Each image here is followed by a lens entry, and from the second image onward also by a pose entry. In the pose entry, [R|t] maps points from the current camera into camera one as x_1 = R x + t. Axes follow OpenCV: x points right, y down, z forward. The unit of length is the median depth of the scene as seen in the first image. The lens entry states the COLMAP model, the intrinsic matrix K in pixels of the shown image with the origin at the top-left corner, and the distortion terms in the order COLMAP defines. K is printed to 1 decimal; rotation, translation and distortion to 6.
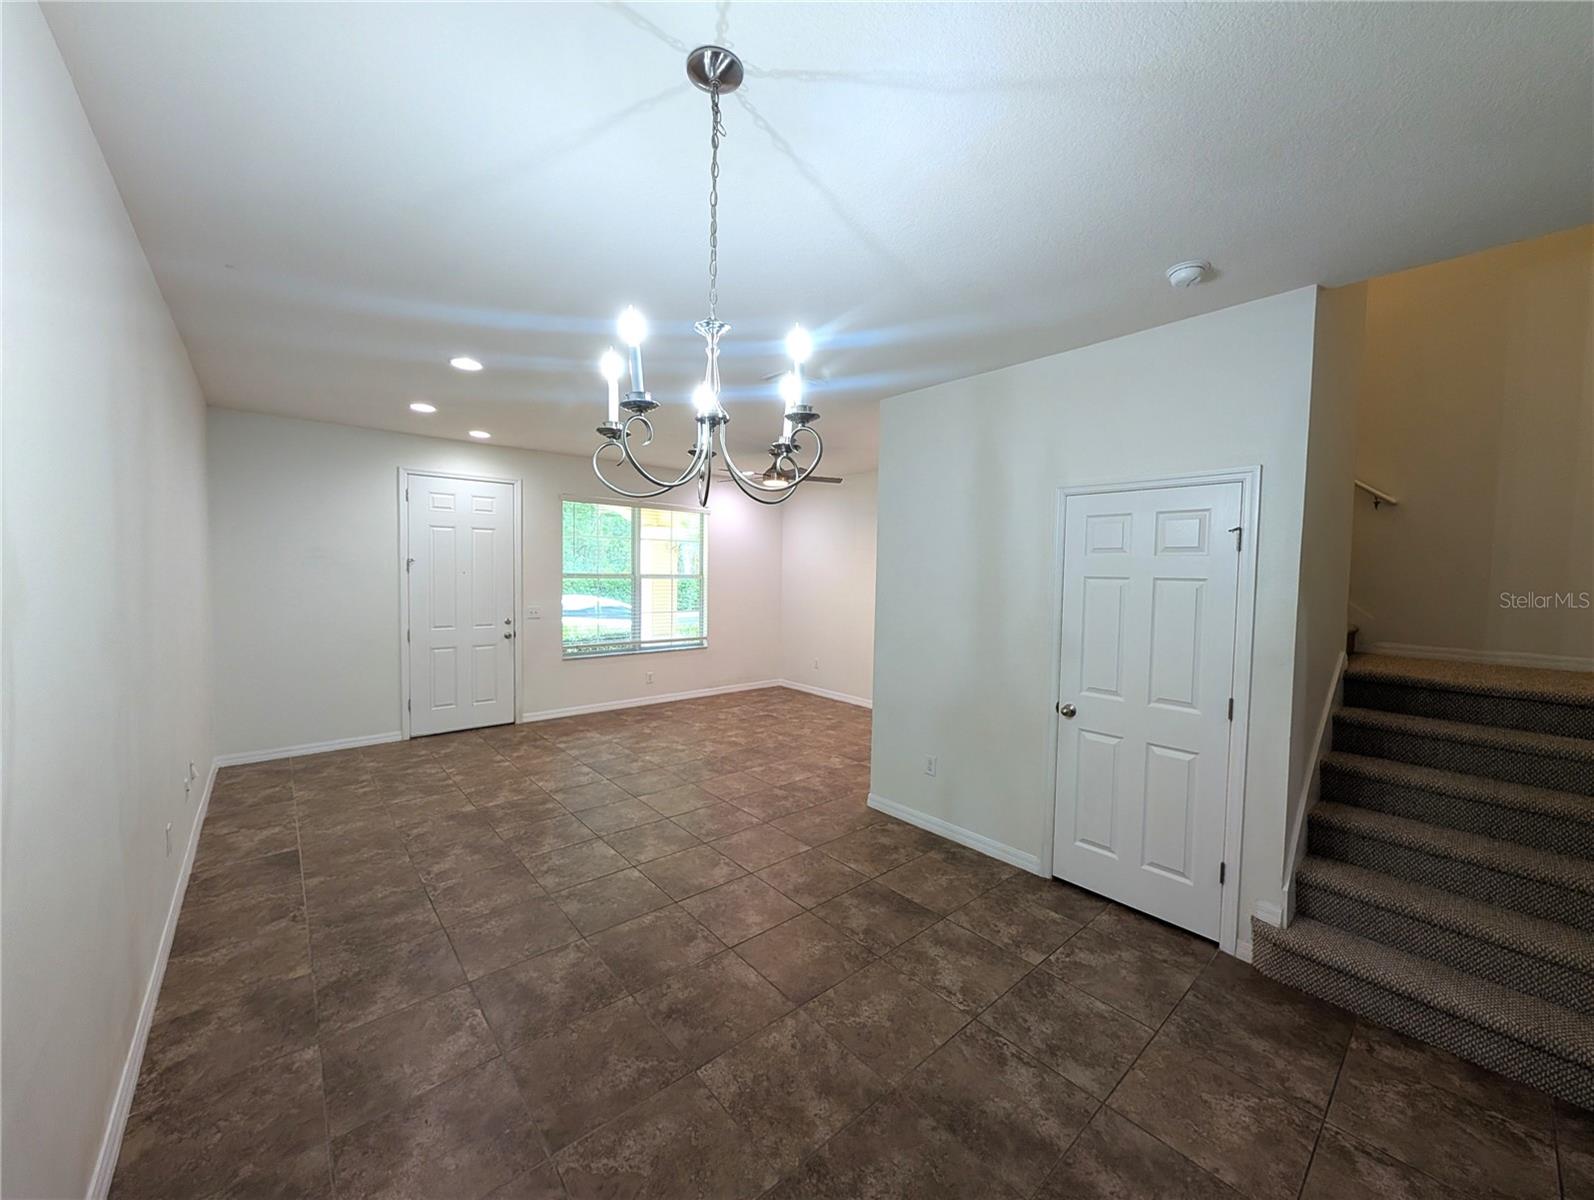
lens RADIAL K [[603.3, 0, 798.1], [0, 603.3, 594.9], [0, 0, 1]] dist [0.000285, -0.000052]
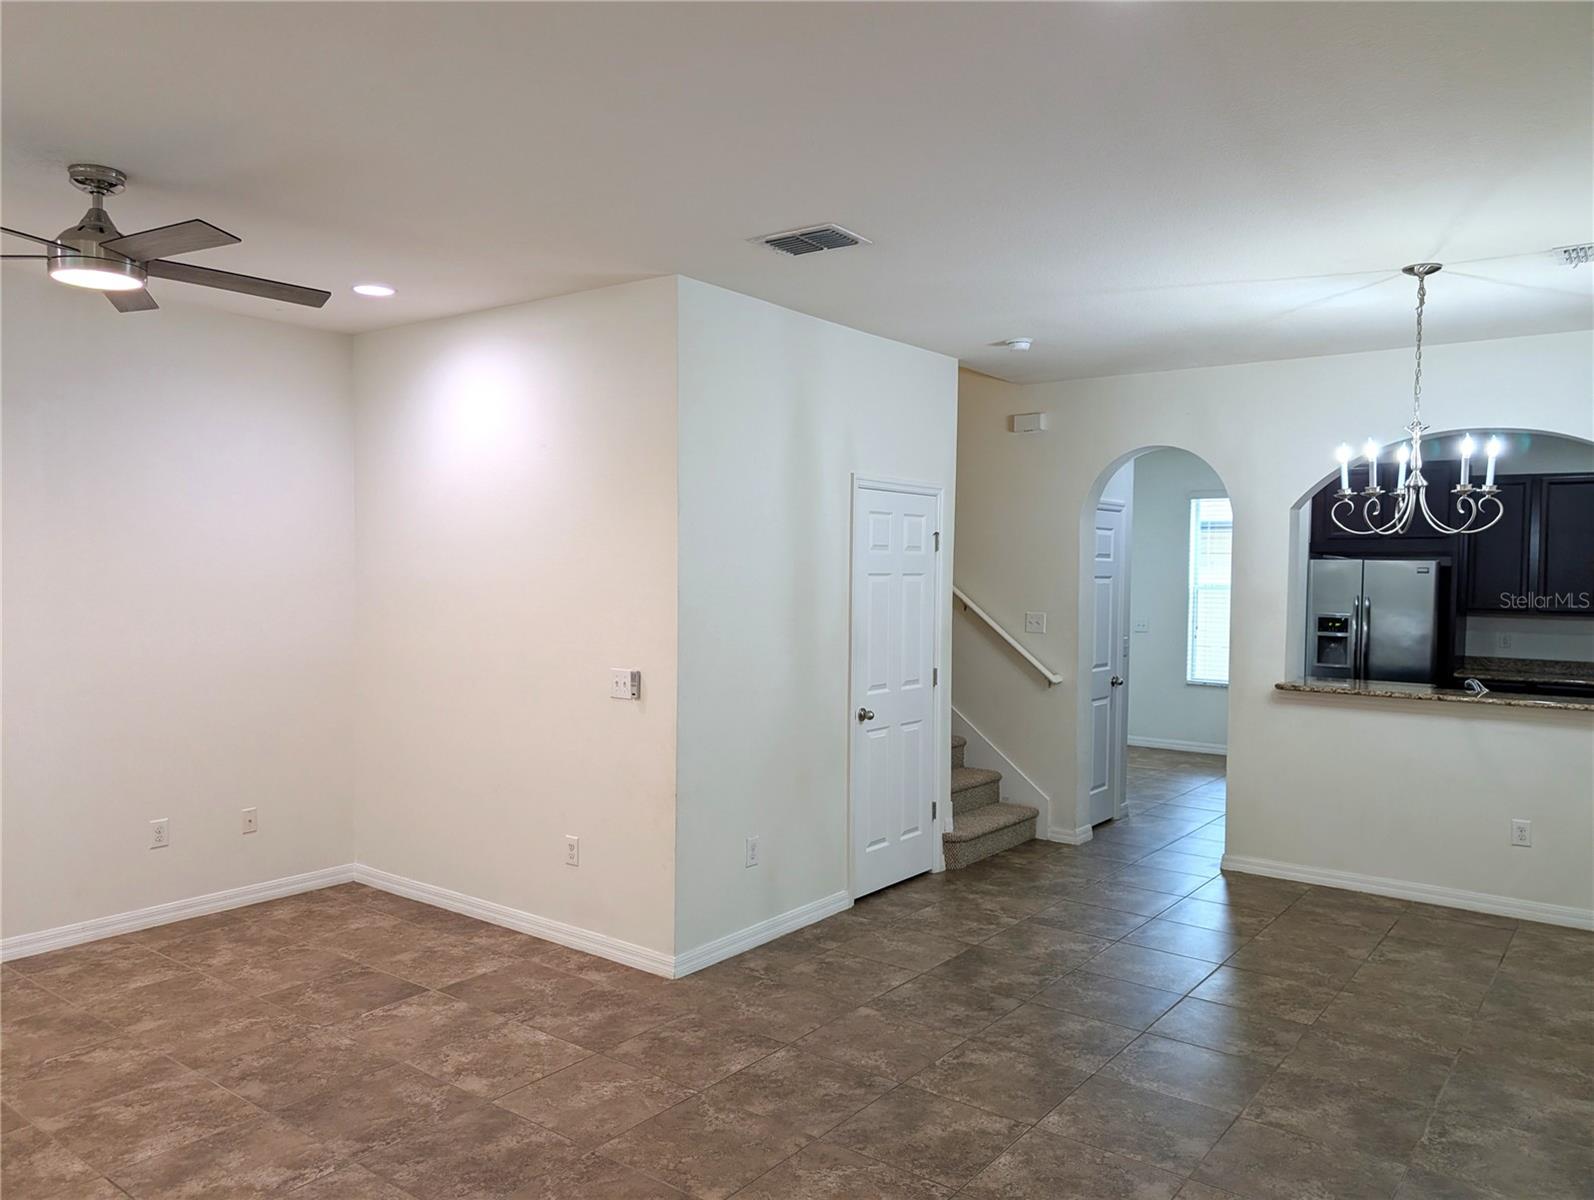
lens RADIAL K [[1158.8, 0, 776.0], [0, 1158.8, 604.4], [0, 0, 1]] dist [0.010975, -0.002342]
pose [[-0.194678, -0.053605, 0.979401, -1.104872], [0.025432, 0.997894, 0.059673, -0.077984], [-0.980538, 0.036525, -0.192904, 1.272565]]
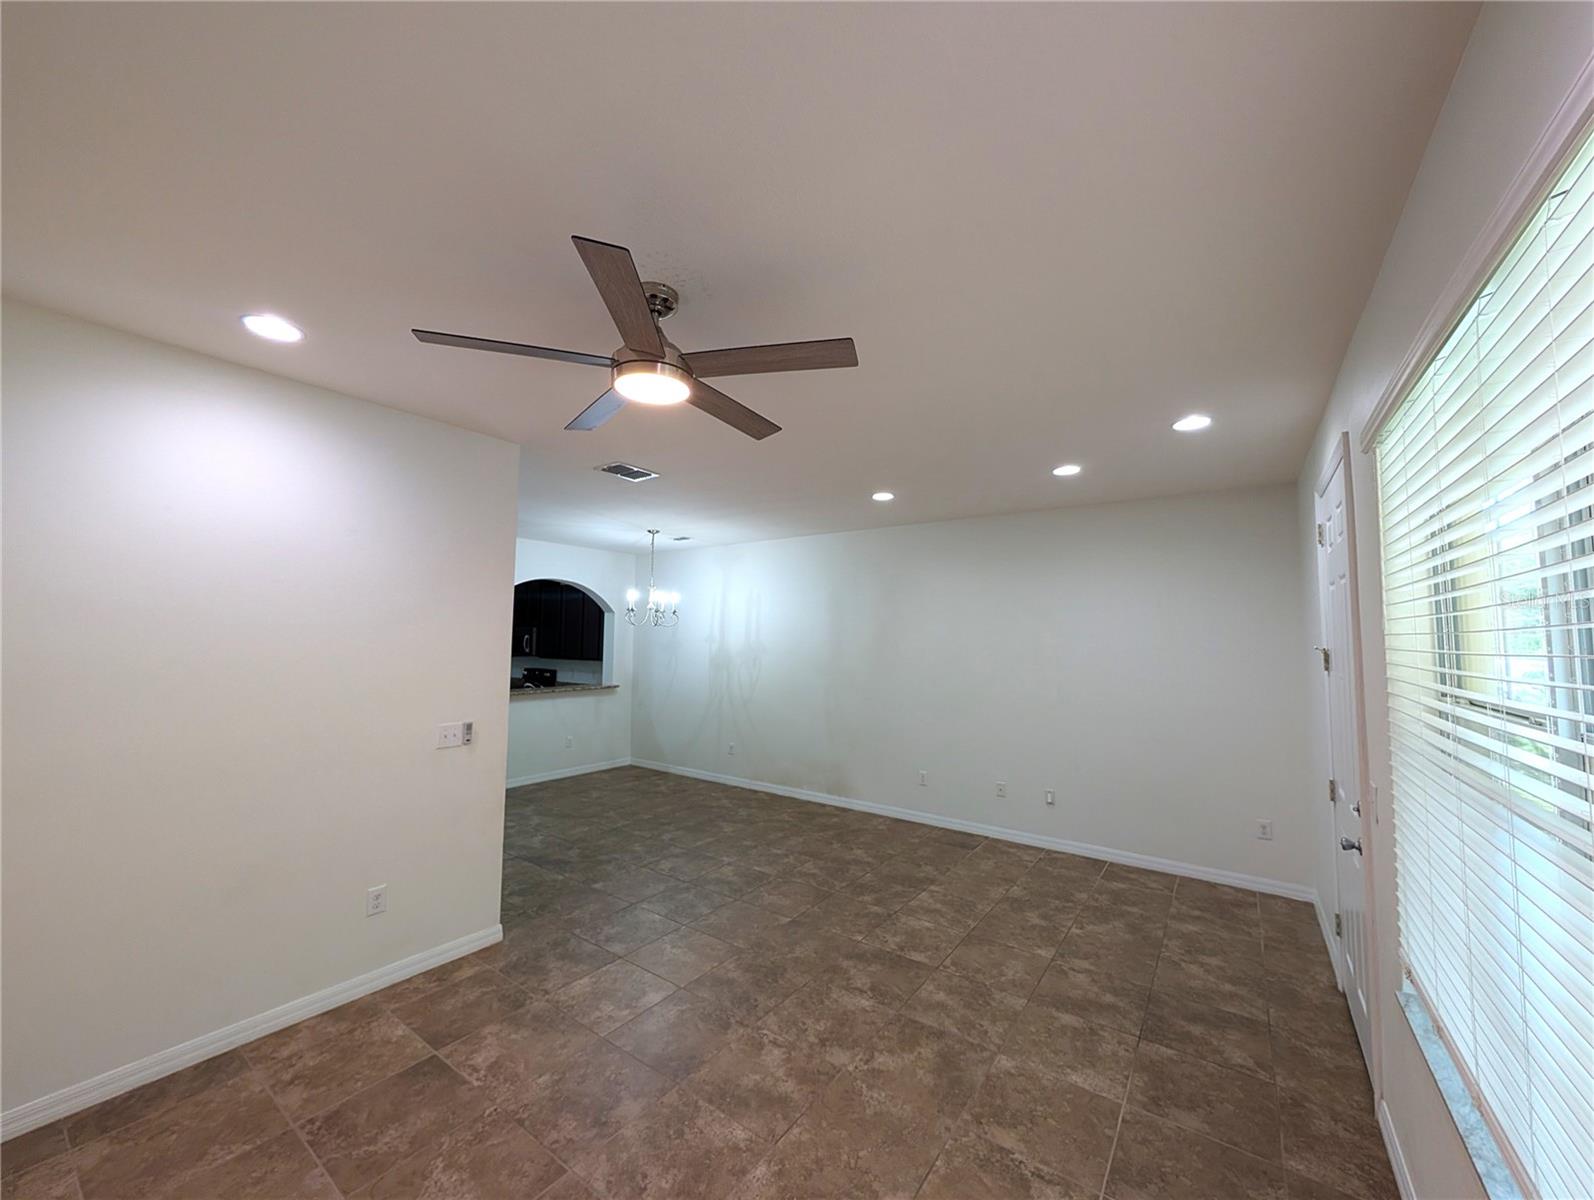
lens RADIAL K [[603.3, 0, 798.1], [0, 603.3, 594.9], [0, 0, 1]] dist [0.000285, -0.000052]
pose [[-0.972729, -0.047719, -0.226985, -0.071757], [-0.040351, 0.998501, -0.036993, -0.104382], [0.228410, -0.026825, -0.973195, 2.158265]]
